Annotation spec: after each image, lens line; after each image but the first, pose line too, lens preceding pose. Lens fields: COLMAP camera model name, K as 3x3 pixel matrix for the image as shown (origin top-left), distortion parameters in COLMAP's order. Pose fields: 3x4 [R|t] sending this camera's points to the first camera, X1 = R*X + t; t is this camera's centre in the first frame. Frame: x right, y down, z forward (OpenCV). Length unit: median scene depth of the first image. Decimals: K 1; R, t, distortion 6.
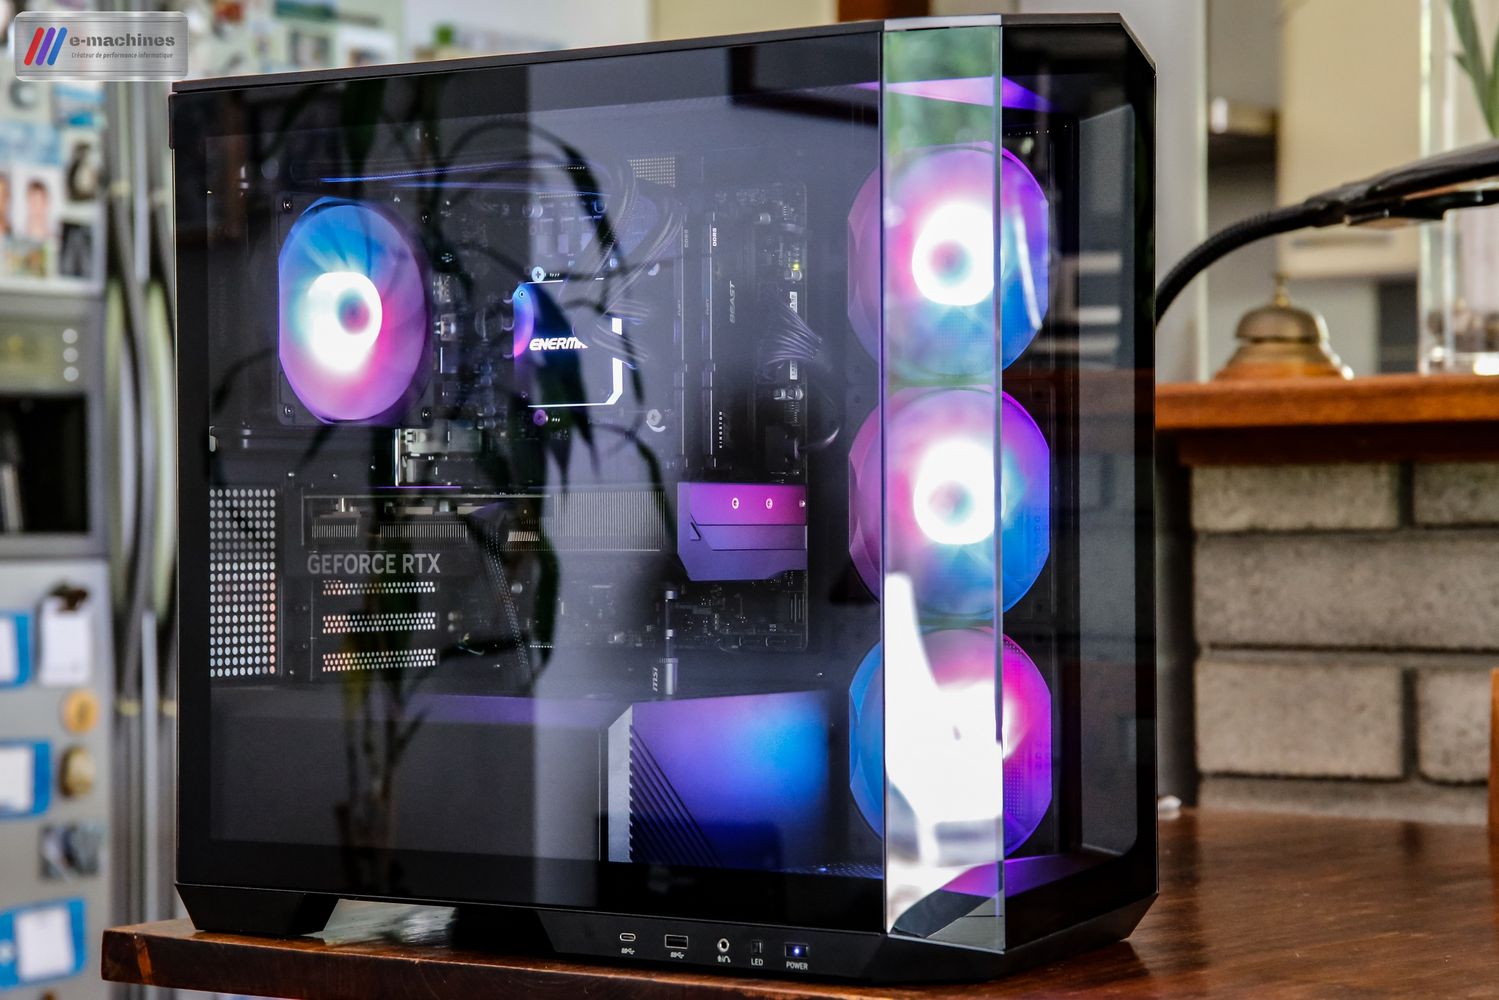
lens RADIAL K [[3820.2, 0, 749.5], [0, 3820.2, 500.0], [0, 0, 1]] dist [0.449442, -0.090552]
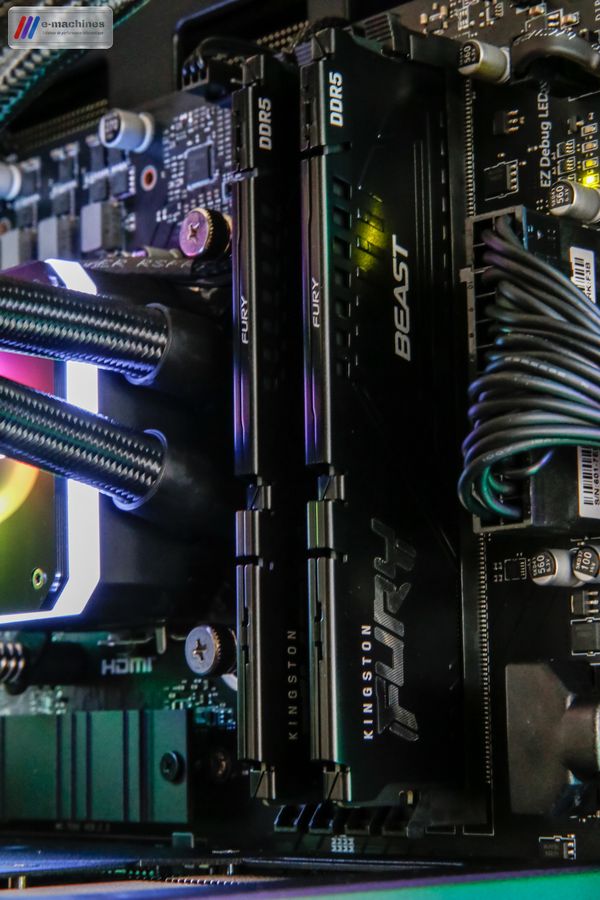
lens RADIAL K [[1989.1, 0, 300.0], [0, 1989.1, 450.0], [0, 0, 1]] dist [0.010089, 0.055708]
pose [[0.982643, -0.038715, -0.181420, 0.017367], [0.014530, 0.991038, -0.132787, -0.015008], [0.184935, 0.127847, 0.974399, 0.806517]]
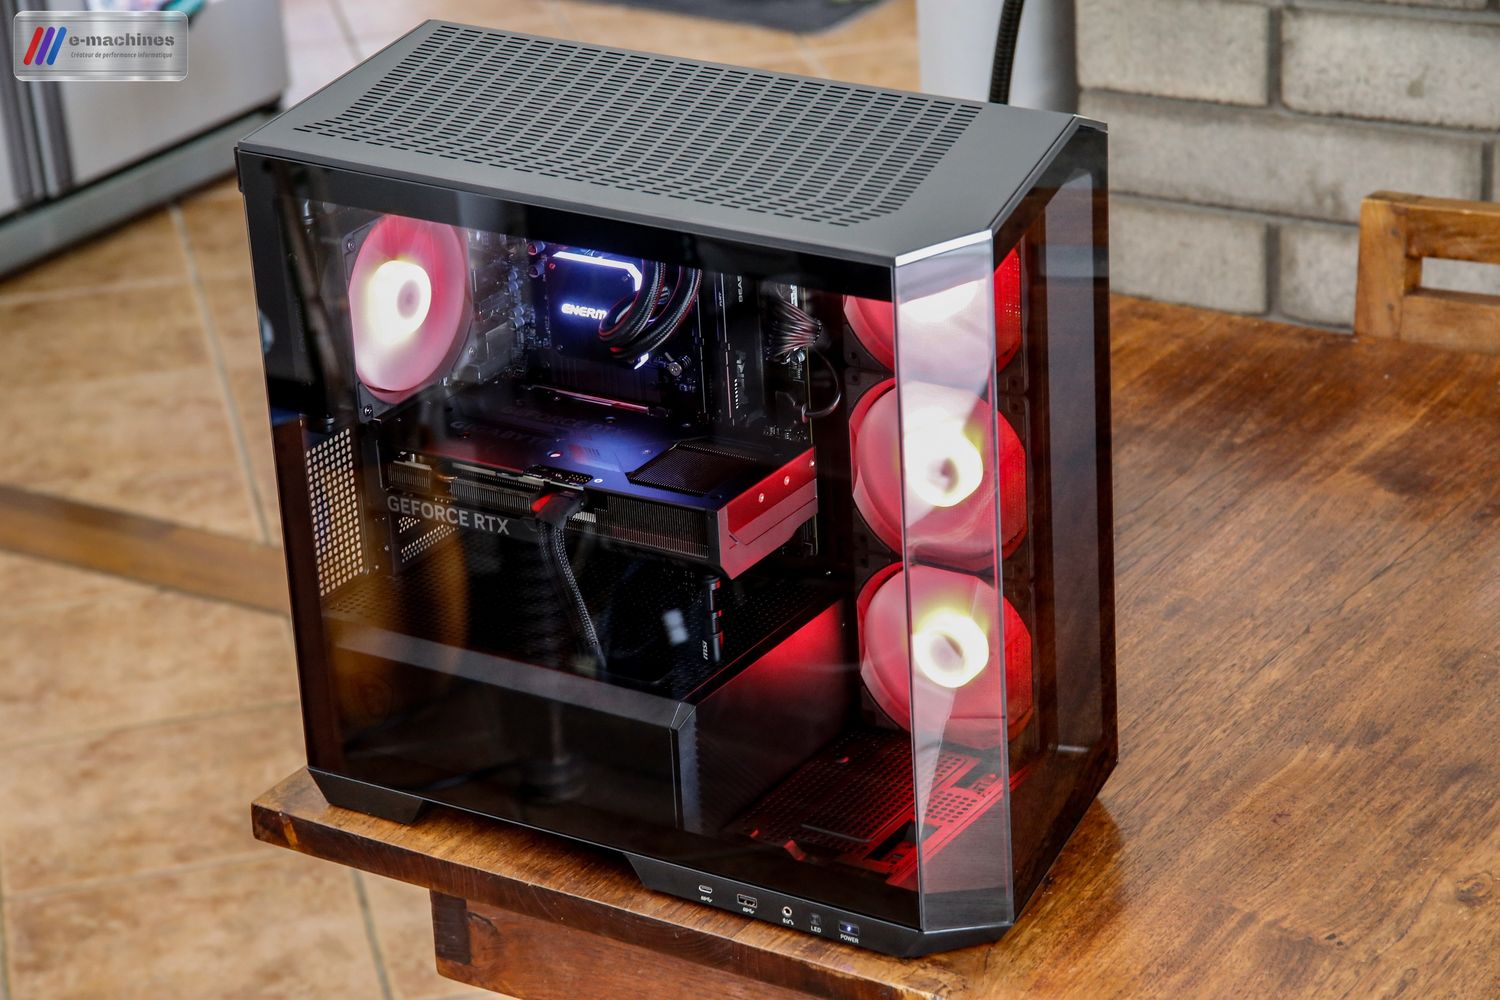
lens RADIAL K [[3979.2, 0, 750.0], [0, 3979.2, 500.0], [0, 0, 1]] dist [0.540310, 0.263887]
pose [[0.996189, -0.073858, 0.046385, -0.060308], [0.048877, 0.913250, 0.404456, -0.465037], [-0.072234, -0.400648, 0.913380, -0.121059]]
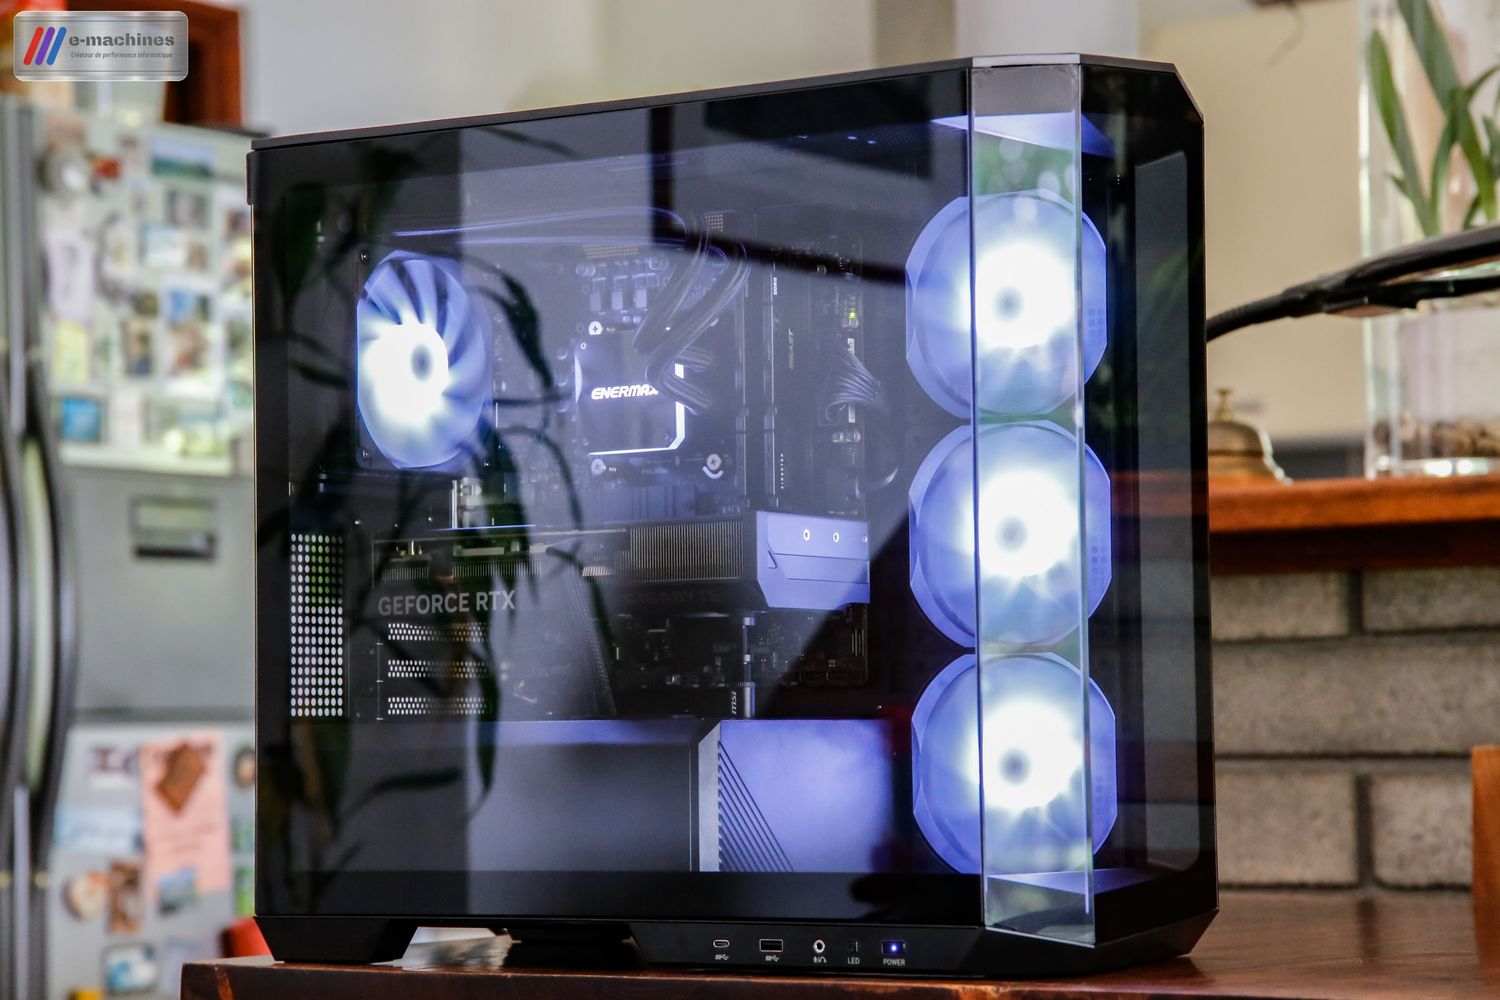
lens RADIAL K [[3979.2, 0, 750.0], [0, 3979.2, 500.0], [0, 0, 1]] dist [0.540310, 0.263887]
pose [[0.998519, -0.004567, 0.054217, -0.072402], [0.007729, 0.998272, -0.058253, 0.050624], [-0.053857, 0.058586, 0.996829, -0.073292]]
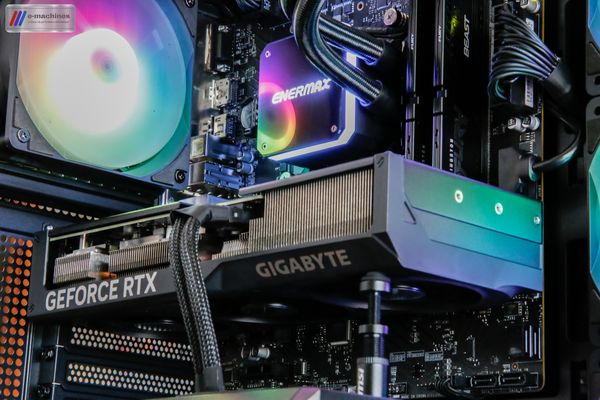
lens RADIAL K [[1502.4, 0, 300.0], [0, 1502.4, 200.0], [0, 0, 1]] dist [0.348877, 0.176465]
pose [[0.987631, 0.001922, -0.156784, 0.014048], [-0.038216, 0.972721, -0.228810, 0.078675], [0.152067, 0.231971, 0.960763, 0.608578]]
